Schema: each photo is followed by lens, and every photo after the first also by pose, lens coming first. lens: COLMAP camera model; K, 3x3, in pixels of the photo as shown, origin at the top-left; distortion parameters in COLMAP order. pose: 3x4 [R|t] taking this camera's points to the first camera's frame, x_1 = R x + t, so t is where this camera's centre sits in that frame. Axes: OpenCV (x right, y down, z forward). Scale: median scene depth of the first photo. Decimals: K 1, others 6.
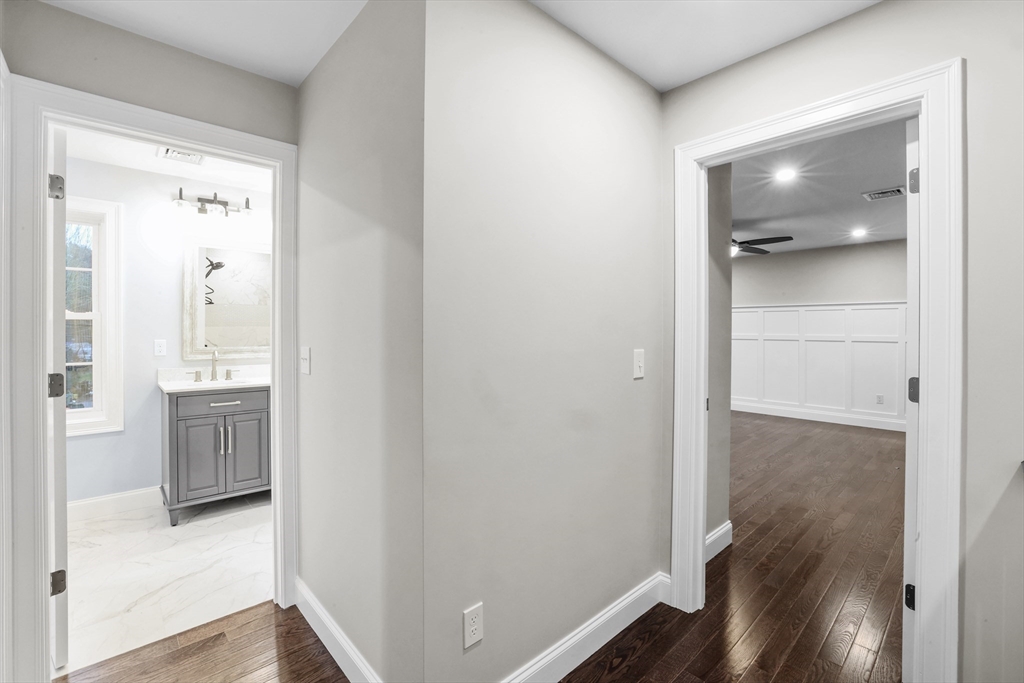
lens RADIAL K [[444.7, 0, 512.1], [0, 444.7, 328.7], [0, 0, 1]] dist [-0.028959, 0.004015]
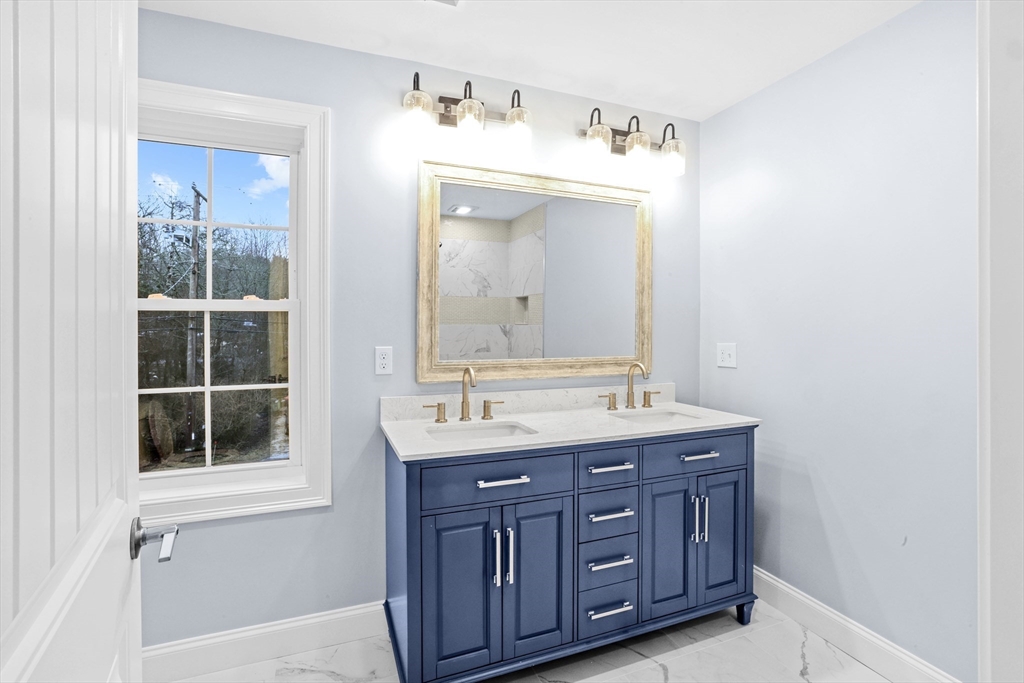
lens RADIAL K [[468.5, 0, 518.7], [0, 468.5, 323.5], [0, 0, 1]] dist [-0.036558, -0.000271]
pose [[0.938466, -0.004866, -0.345338, -0.420019], [0.001597, 0.999951, -0.009751, 0.001886], [0.345369, 0.008600, 0.938428, 0.478351]]
